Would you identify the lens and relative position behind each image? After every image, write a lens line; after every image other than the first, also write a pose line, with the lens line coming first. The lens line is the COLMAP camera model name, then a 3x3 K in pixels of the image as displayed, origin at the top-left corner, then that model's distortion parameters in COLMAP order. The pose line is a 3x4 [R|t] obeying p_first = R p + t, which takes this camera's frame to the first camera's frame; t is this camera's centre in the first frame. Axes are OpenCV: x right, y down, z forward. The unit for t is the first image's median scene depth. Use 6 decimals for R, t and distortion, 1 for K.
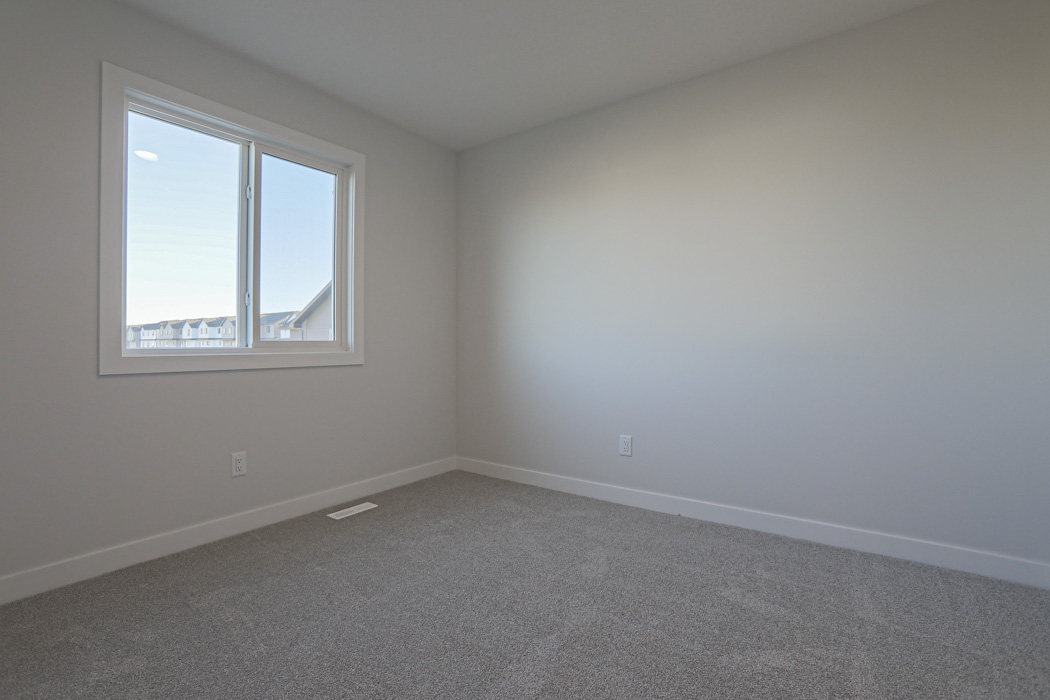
lens RADIAL K [[478.8, 0, 524.7], [0, 478.8, 346.0], [0, 0, 1]] dist [-0.072918, 0.027058]
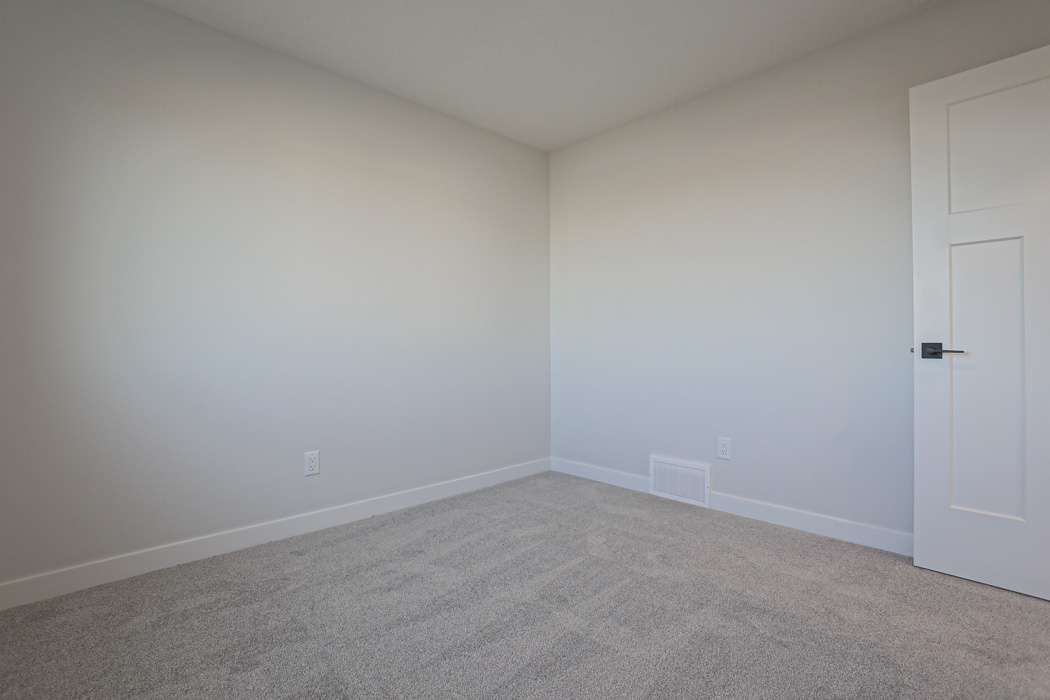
lens RADIAL K [[478.8, 0, 520.9], [0, 478.8, 346.4], [0, 0, 1]] dist [-0.072918, 0.027058]
pose [[0.173722, -0.000628, 0.984795, -0.712037], [0.006251, 0.999980, -0.000465, 0.005346], [-0.984775, 0.006236, 0.173723, 0.622123]]
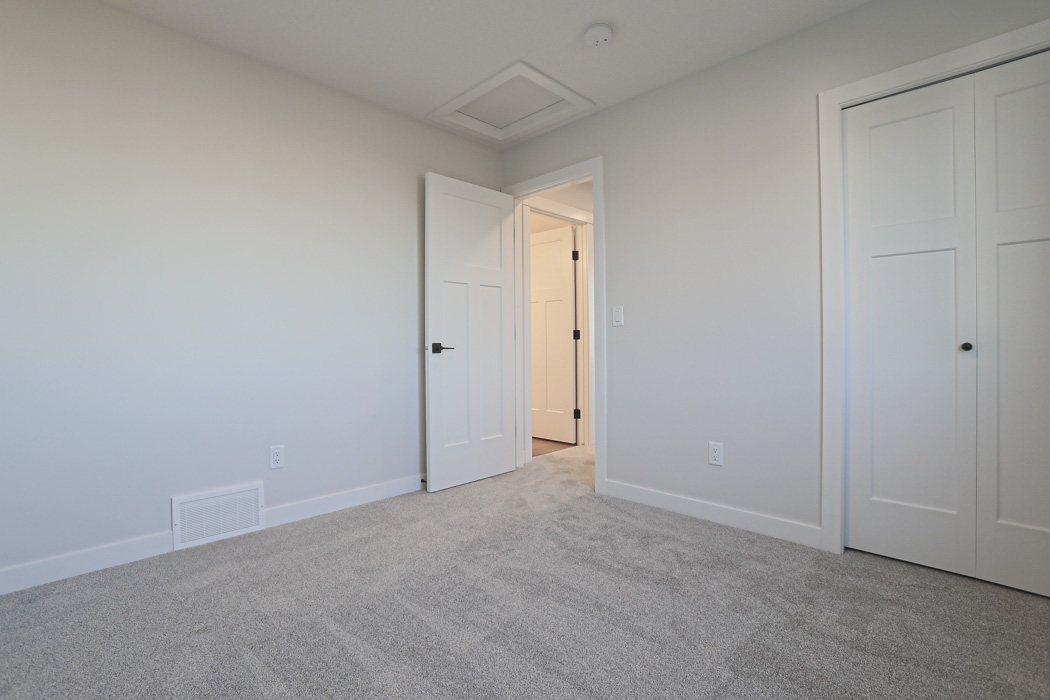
lens RADIAL K [[478.8, 0, 520.3], [0, 478.8, 347.4], [0, 0, 1]] dist [-0.072918, 0.027058]
pose [[-0.990128, 0.004164, 0.140102, -0.156085], [0.006396, 0.999860, 0.015490, -0.003814], [-0.140018, 0.016234, -0.990016, 1.339317]]
